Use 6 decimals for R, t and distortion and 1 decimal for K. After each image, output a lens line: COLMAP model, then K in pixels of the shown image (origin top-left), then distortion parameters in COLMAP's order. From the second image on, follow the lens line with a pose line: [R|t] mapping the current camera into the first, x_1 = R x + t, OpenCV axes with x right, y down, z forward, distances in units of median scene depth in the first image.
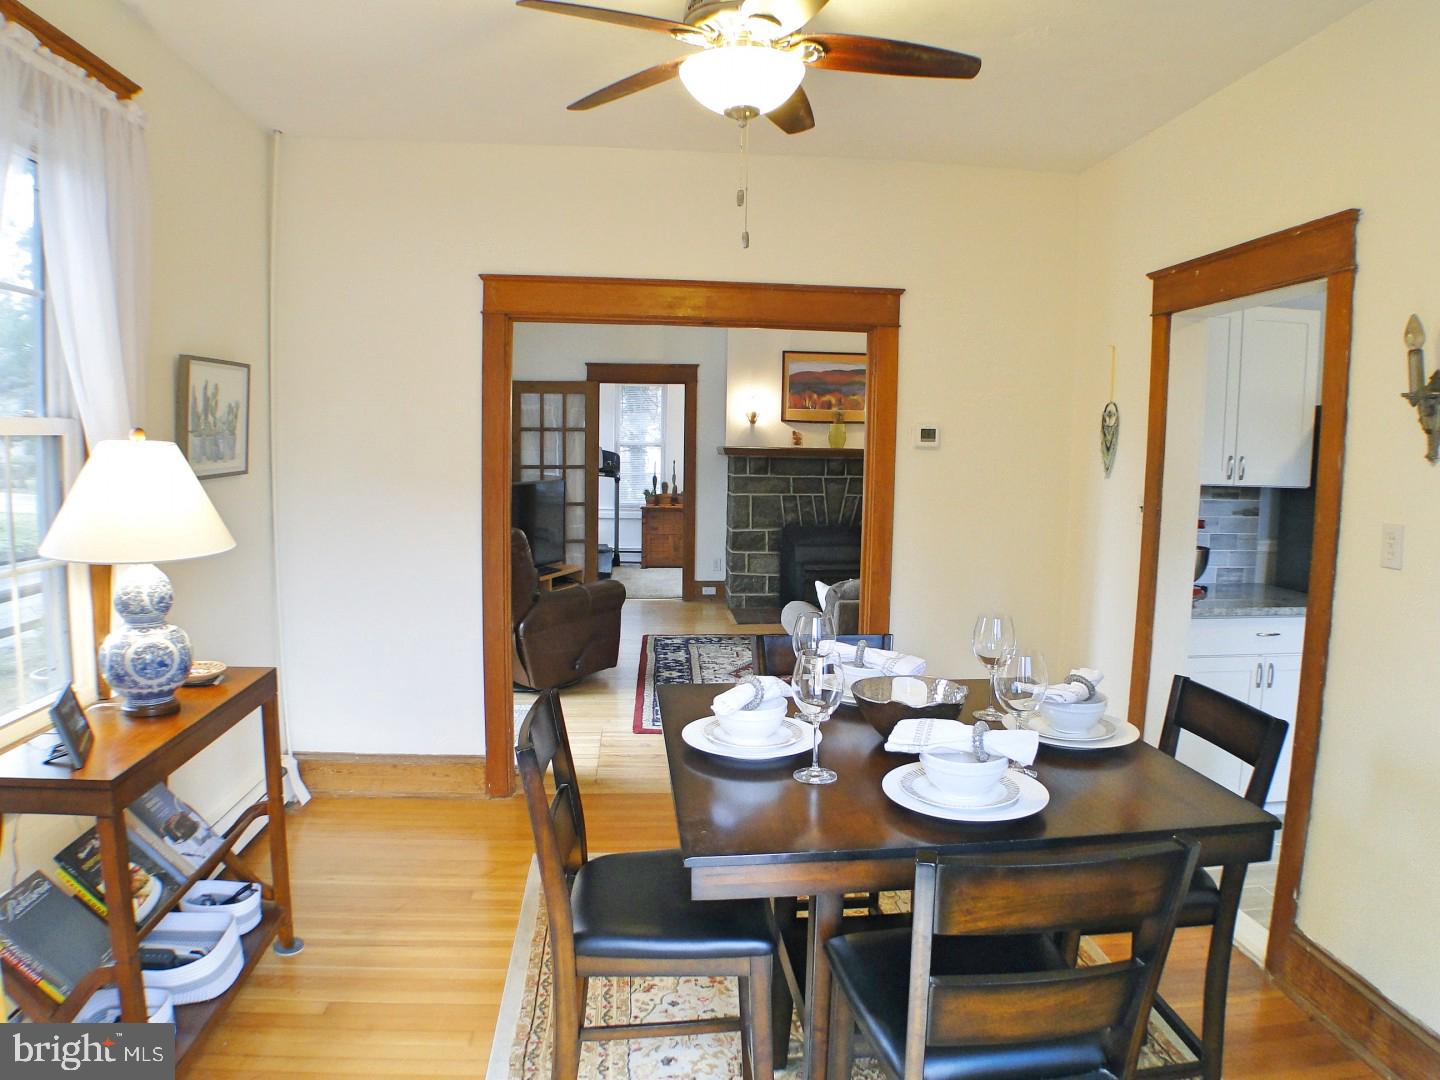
lens RADIAL K [[931.9, 0, 726.3], [0, 931.9, 536.3], [0, 0, 1]] dist [-0.131036, 0.025650]
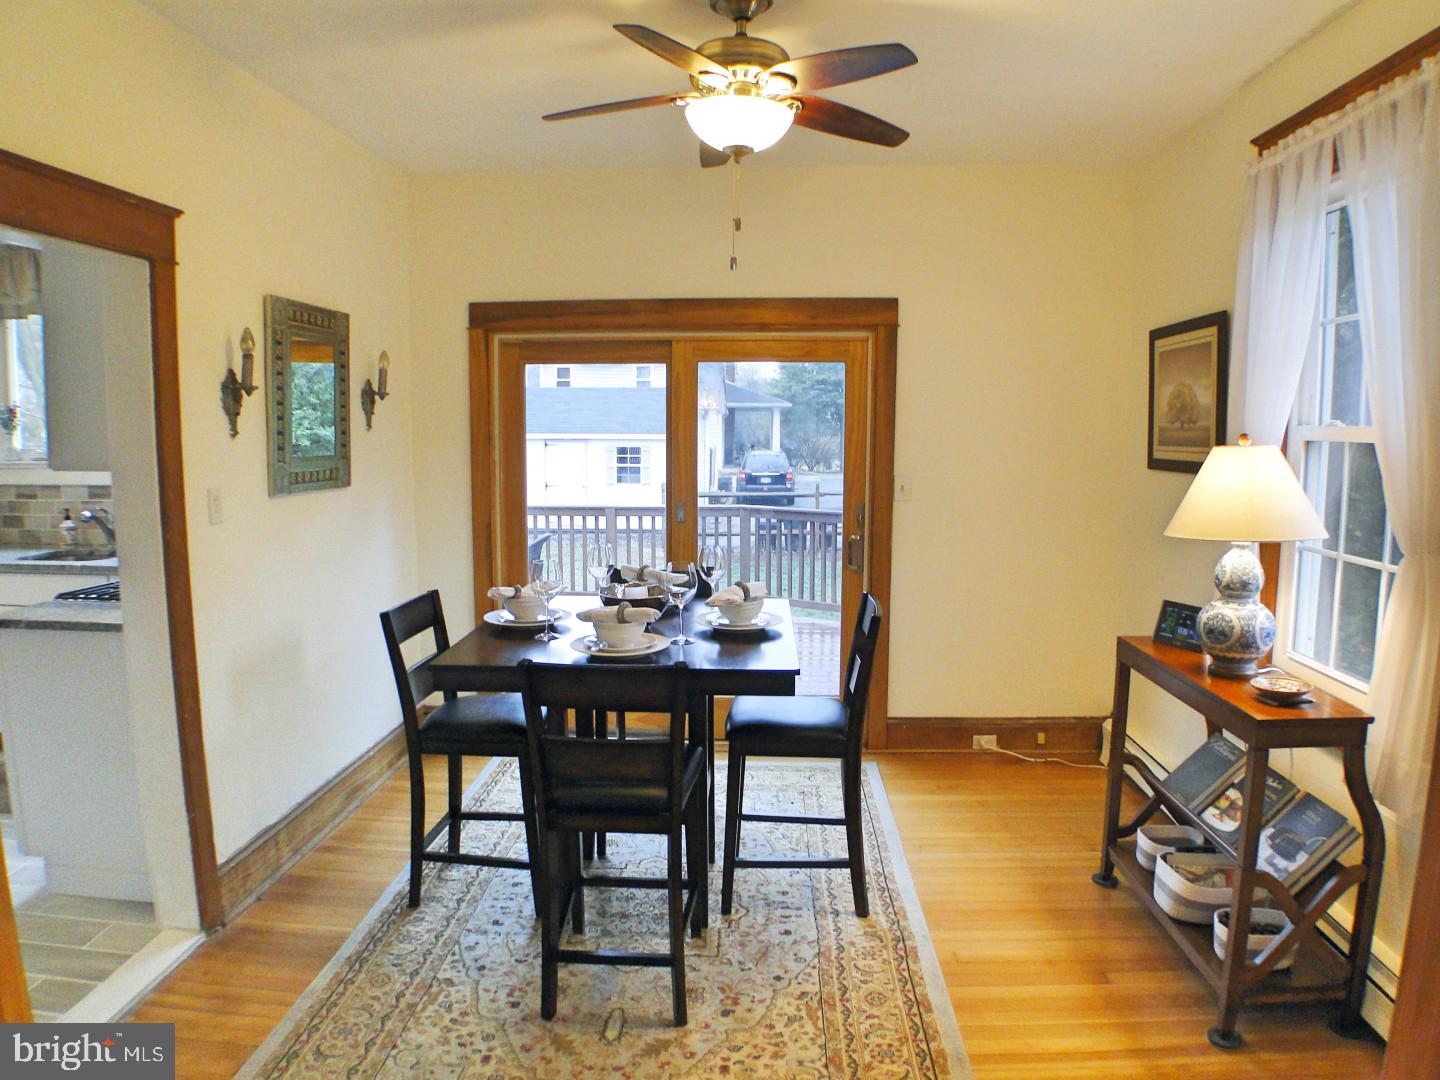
lens RADIAL K [[931.9, 0, 726.3], [0, 931.9, 536.3], [0, 0, 1]] dist [-0.131036, 0.025650]
pose [[-0.988585, -0.036108, 0.146274, -0.134545], [-0.004703, 0.977780, 0.209580, -0.198247], [-0.150592, 0.206500, -0.966789, 1.929560]]
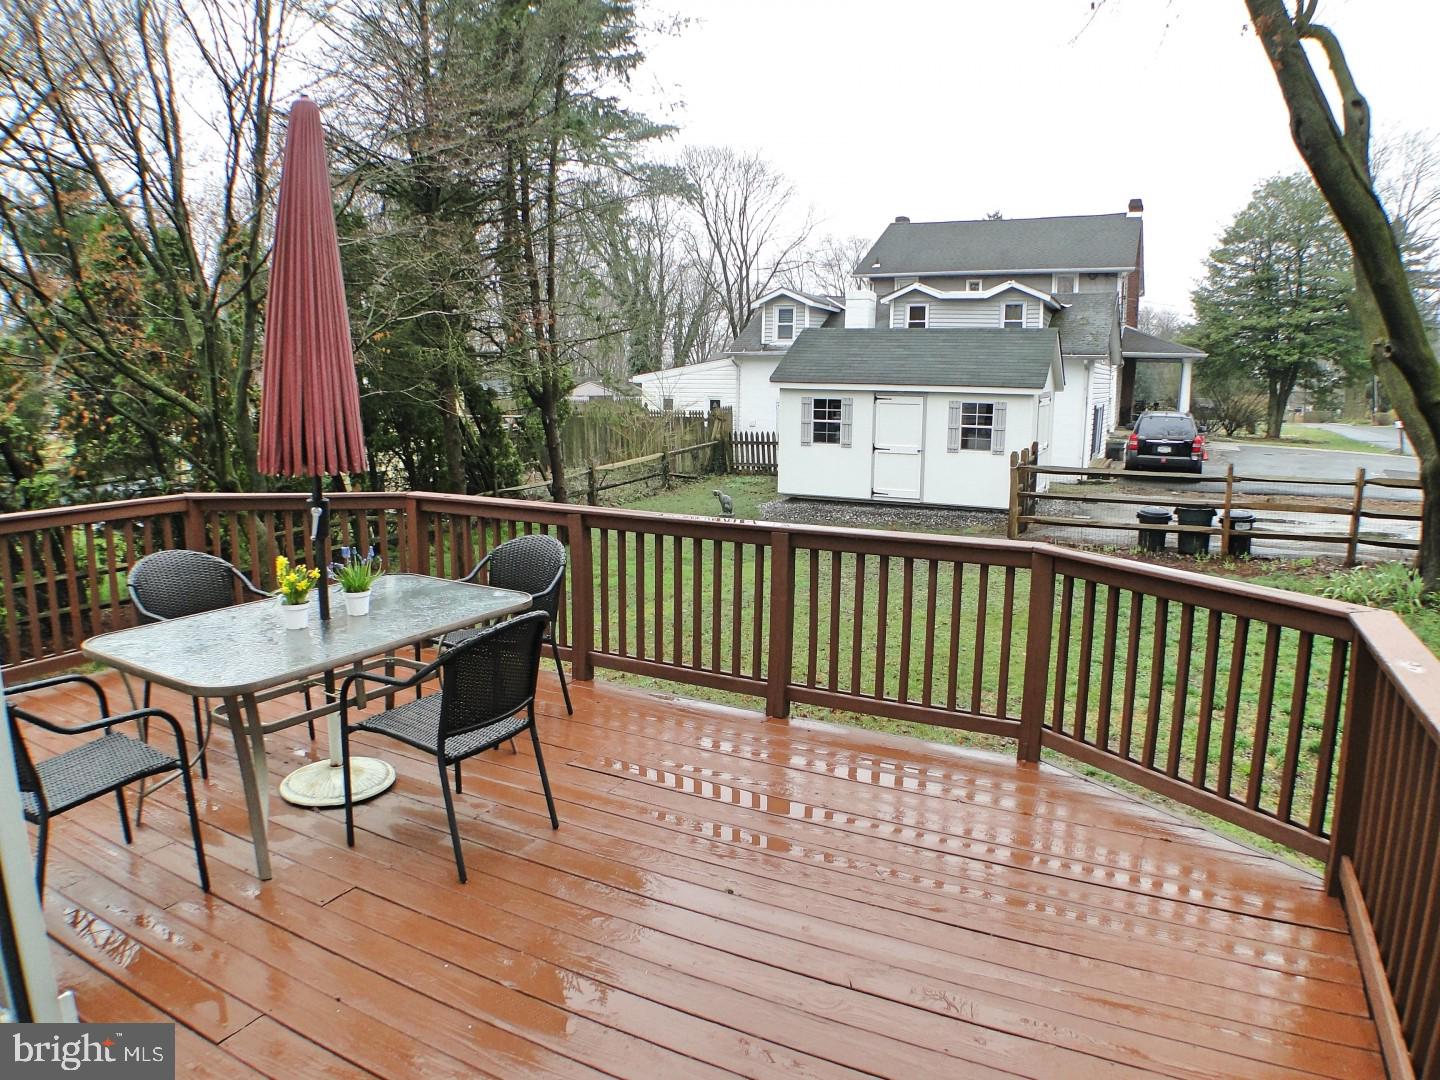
lens RADIAL K [[931.9, 0, 726.3], [0, 931.9, 536.3], [0, 0, 1]] dist [-0.131036, 0.025650]
pose [[-0.840334, -0.110728, 0.530640, -0.109605], [0.033924, 0.966253, 0.255350, -0.120280], [-0.541007, 0.232581, -0.808219, 1.077407]]
